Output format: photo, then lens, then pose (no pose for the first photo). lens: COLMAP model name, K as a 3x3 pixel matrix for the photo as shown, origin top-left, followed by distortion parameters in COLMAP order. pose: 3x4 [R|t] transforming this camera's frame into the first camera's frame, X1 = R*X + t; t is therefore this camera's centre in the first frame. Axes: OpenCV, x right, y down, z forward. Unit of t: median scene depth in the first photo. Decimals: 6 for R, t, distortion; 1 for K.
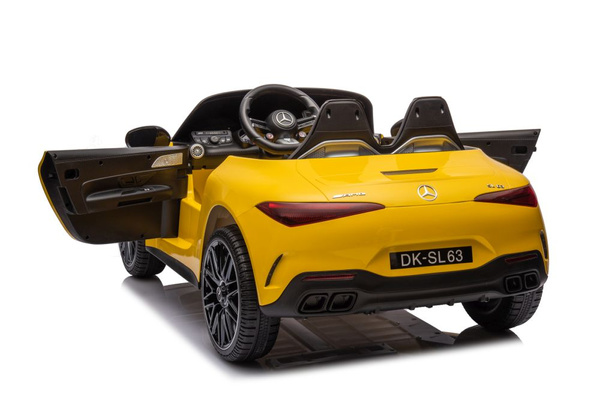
lens RADIAL K [[1130.6, 0, 329.3], [0, 1130.6, 182.0], [0, 0, 1]] dist [-0.013638, 0.000000]
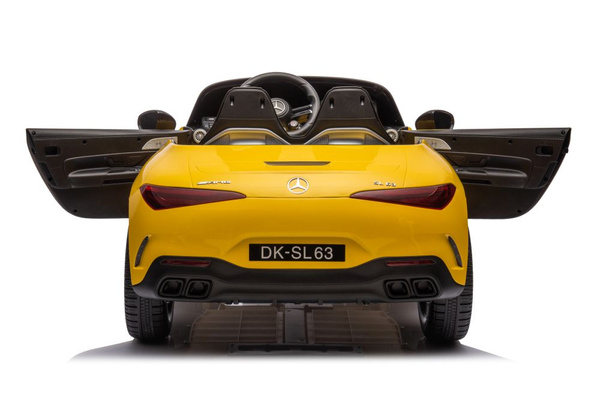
lens RADIAL K [[1130.6, 0, 283.3], [0, 1130.6, 195.8], [0, 0, 1]] dist [-0.013638, 0.000000]
pose [[0.917356, 0.062585, -0.393117, 0.435278], [-0.055383, 0.998025, 0.029650, -0.009200], [0.394196, -0.005428, 0.919010, 0.102024]]
